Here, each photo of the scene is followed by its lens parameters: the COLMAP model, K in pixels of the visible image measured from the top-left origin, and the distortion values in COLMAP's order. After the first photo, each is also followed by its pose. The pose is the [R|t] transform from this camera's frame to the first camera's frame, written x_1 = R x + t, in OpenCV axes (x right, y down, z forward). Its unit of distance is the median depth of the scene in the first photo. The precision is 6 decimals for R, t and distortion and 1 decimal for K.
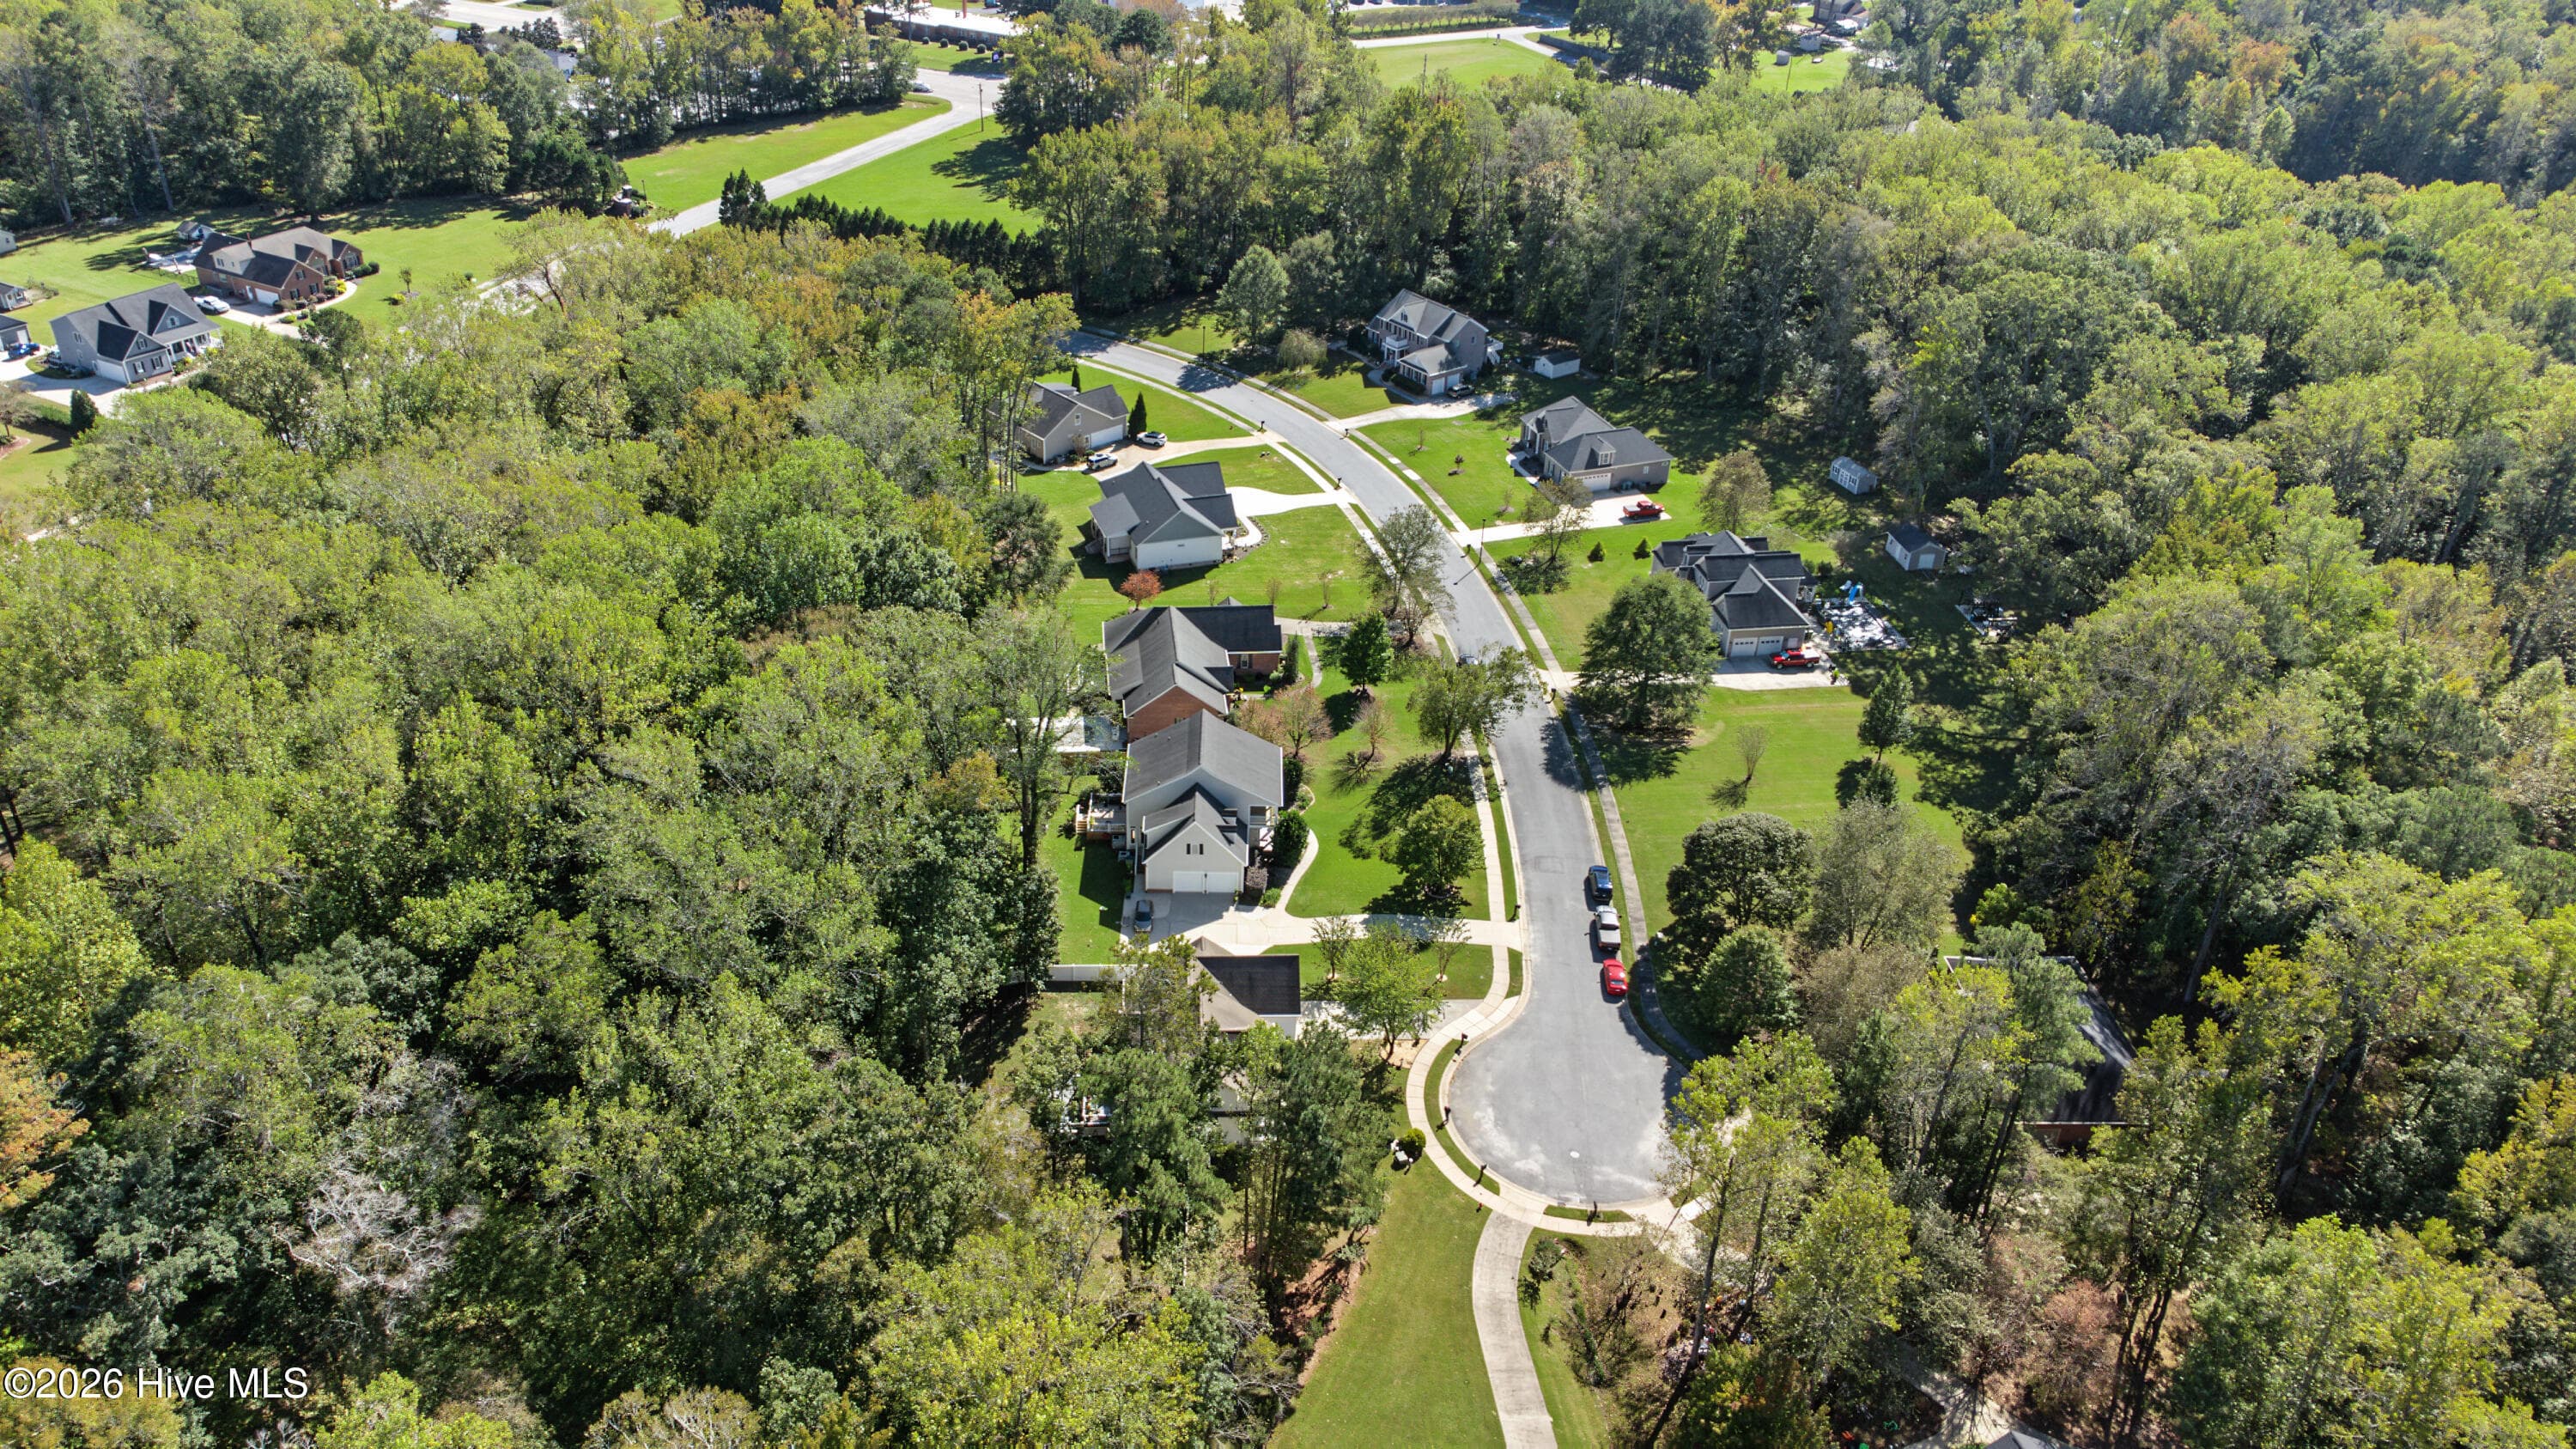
lens RADIAL K [[1898.4, 0, 1277.4], [0, 1898.4, 724.4], [0, 0, 1]] dist [0.032258, 0.024003]
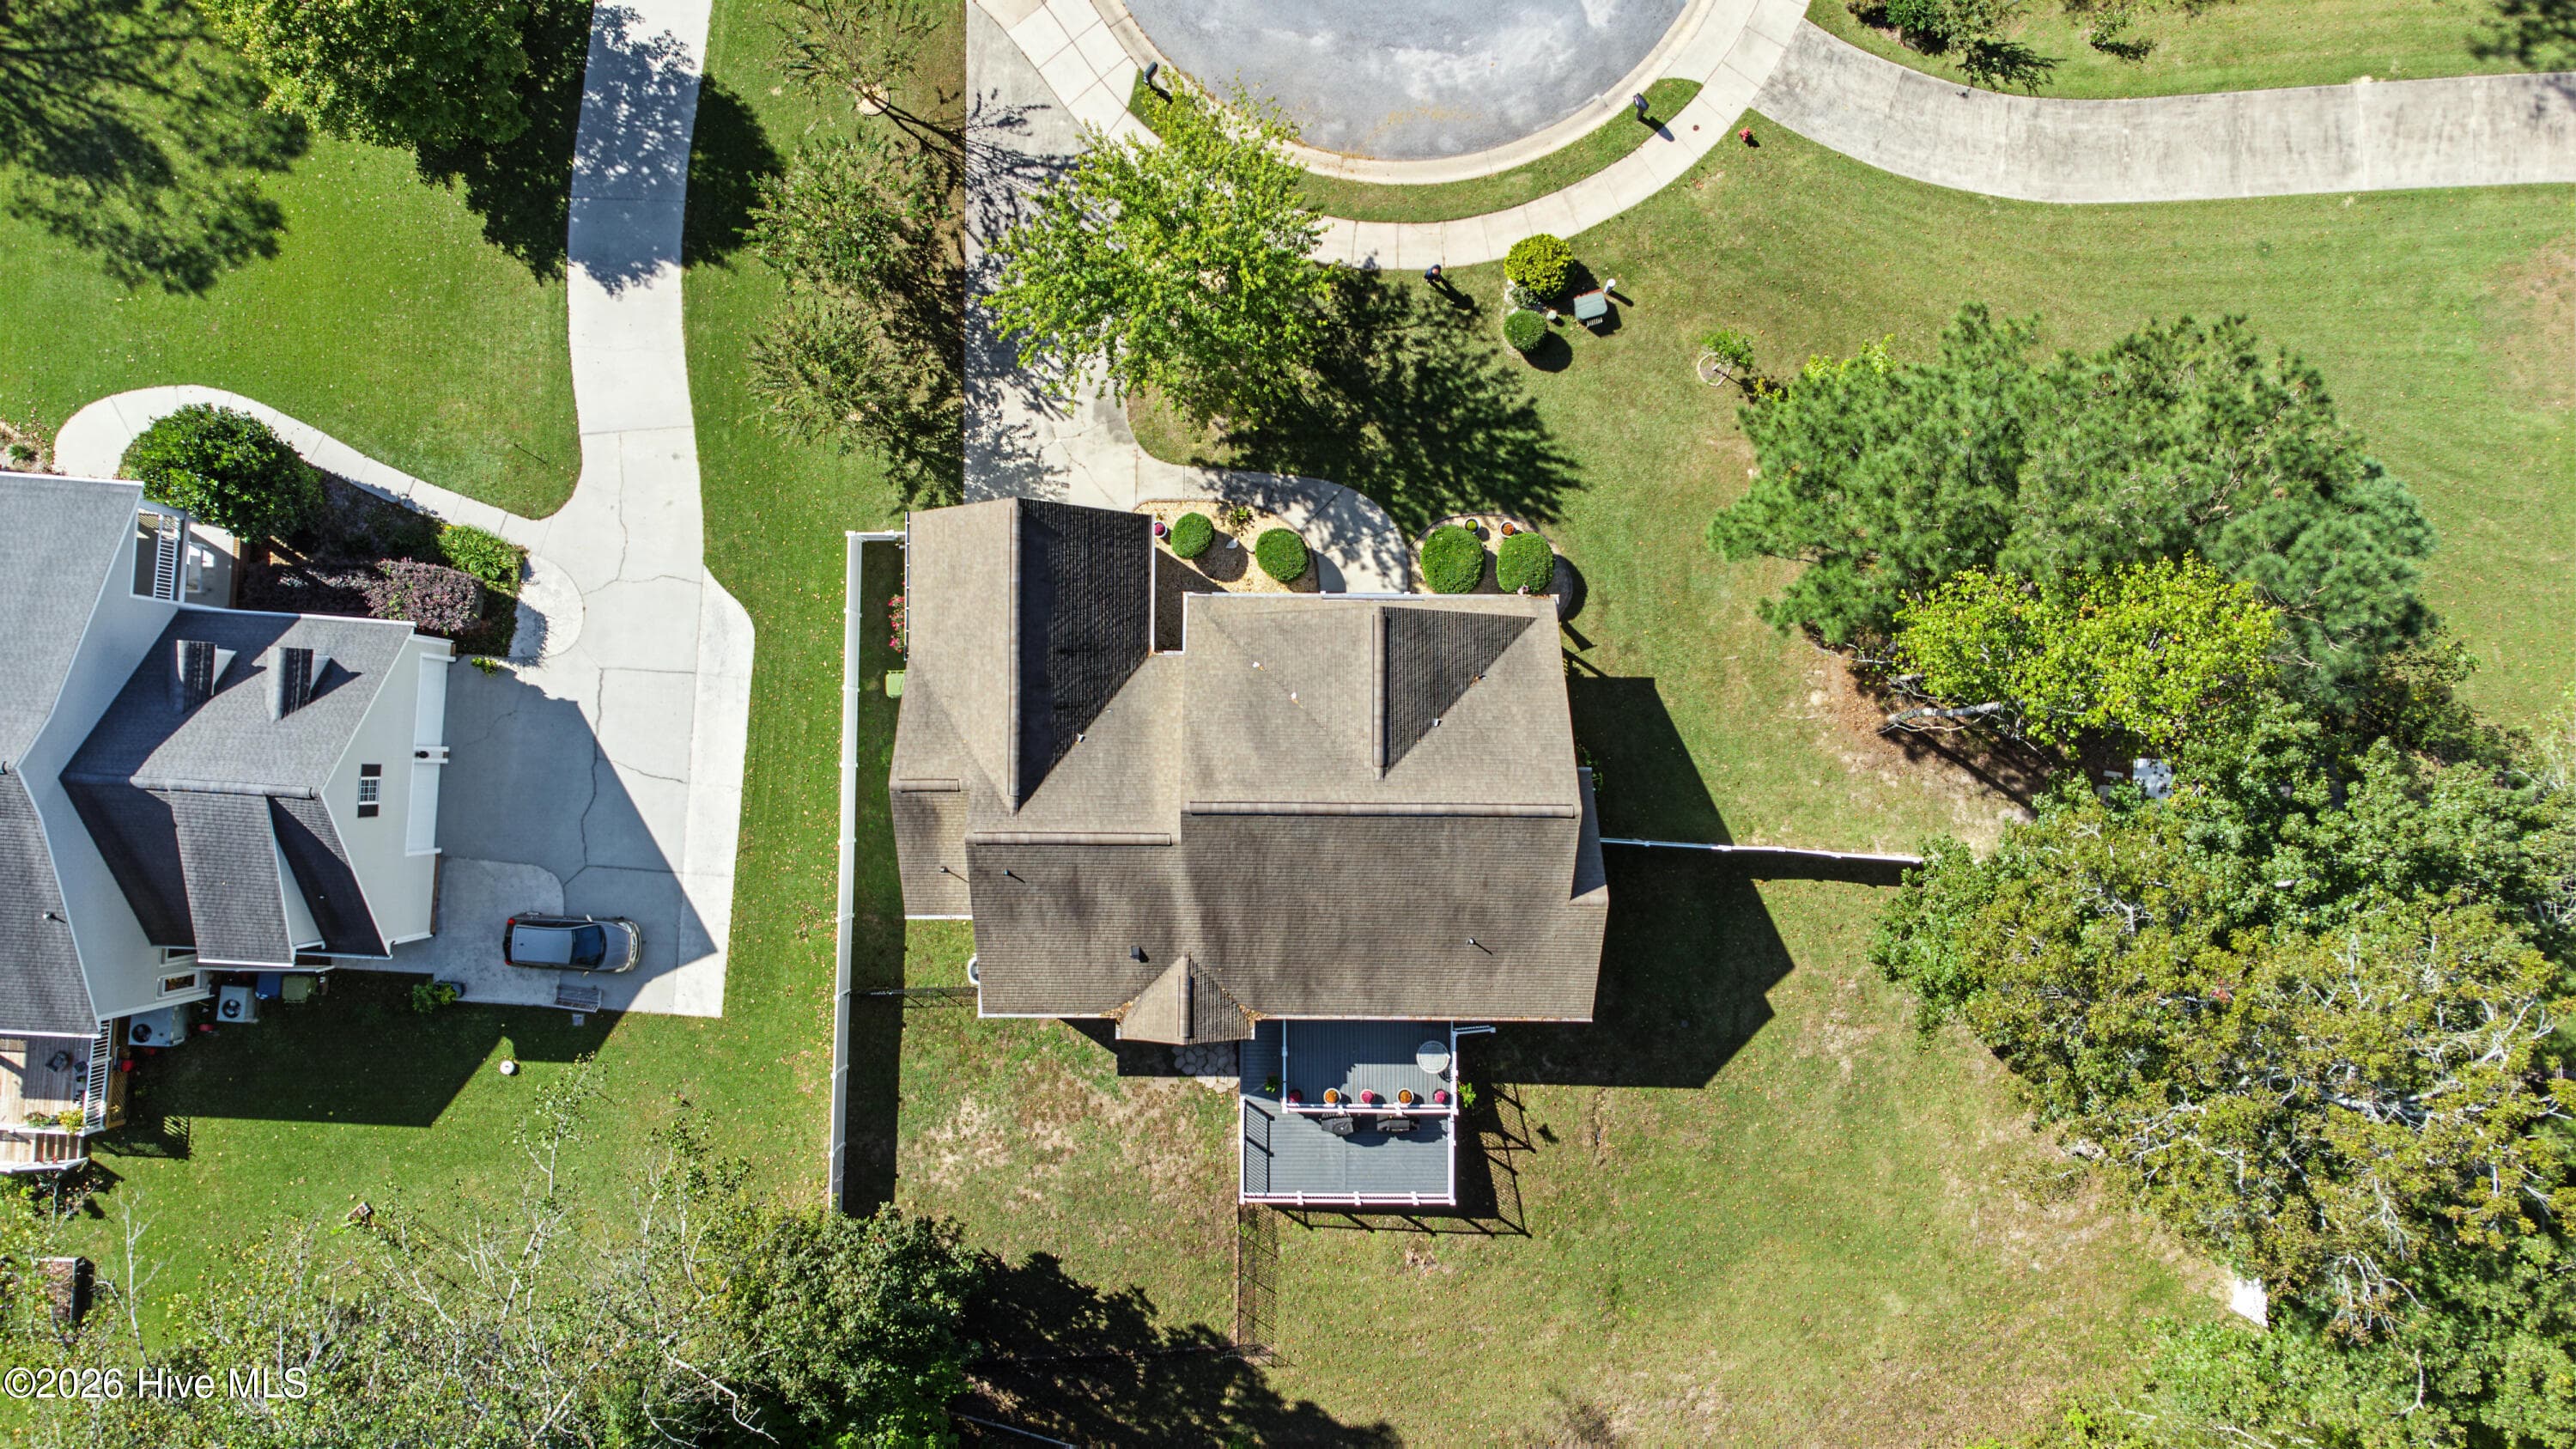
lens RADIAL K [[1898.4, 0, 1295.6], [0, 1898.4, 719.8], [0, 0, 1]] dist [0.032258, 0.024003]
pose [[0.070731, -0.997442, -0.010311, -0.018895], [0.512929, 0.027503, 0.857990, -0.124874], [-0.855512, -0.065975, 0.513562, 0.731962]]
